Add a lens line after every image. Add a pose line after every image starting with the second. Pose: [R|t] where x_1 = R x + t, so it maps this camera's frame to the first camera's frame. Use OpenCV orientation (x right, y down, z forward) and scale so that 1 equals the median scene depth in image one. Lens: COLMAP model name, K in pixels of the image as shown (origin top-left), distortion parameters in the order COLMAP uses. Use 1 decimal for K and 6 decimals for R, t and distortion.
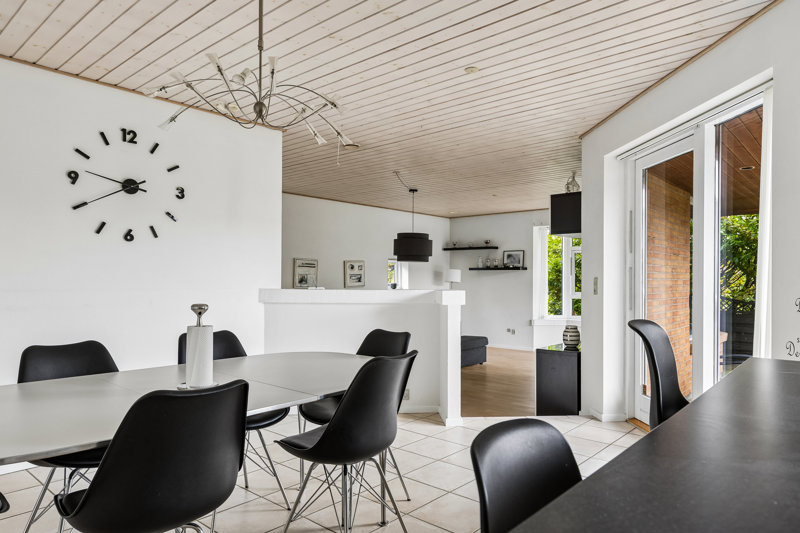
lens RADIAL K [[519.6, 0, 399.5], [0, 519.6, 273.0], [0, 0, 1]] dist [0.002329, 0.000682]
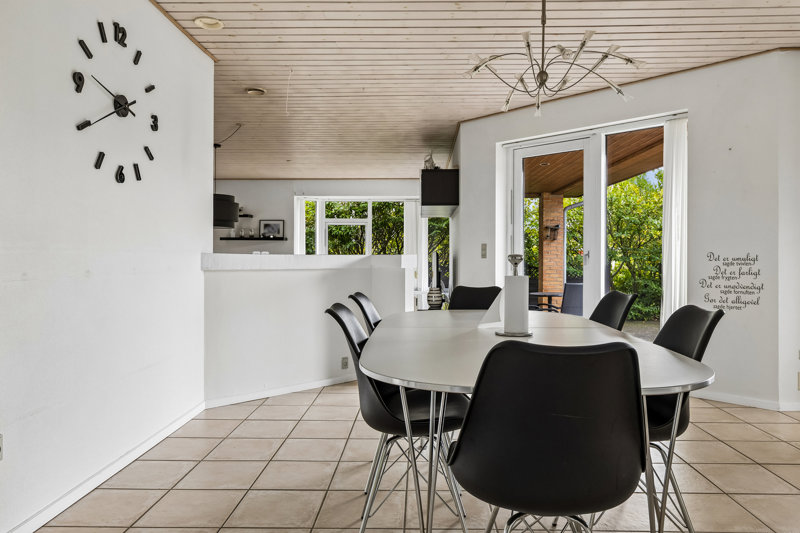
lens RADIAL K [[571.6, 0, 402.0], [0, 571.6, 263.1], [0, 0, 1]] dist [0.002448, -0.006486]
pose [[0.761567, -0.009252, 0.648020, -0.547028], [-0.006537, 0.999738, 0.021956, 0.022198], [-0.648053, -0.020957, 0.761307, 0.109319]]
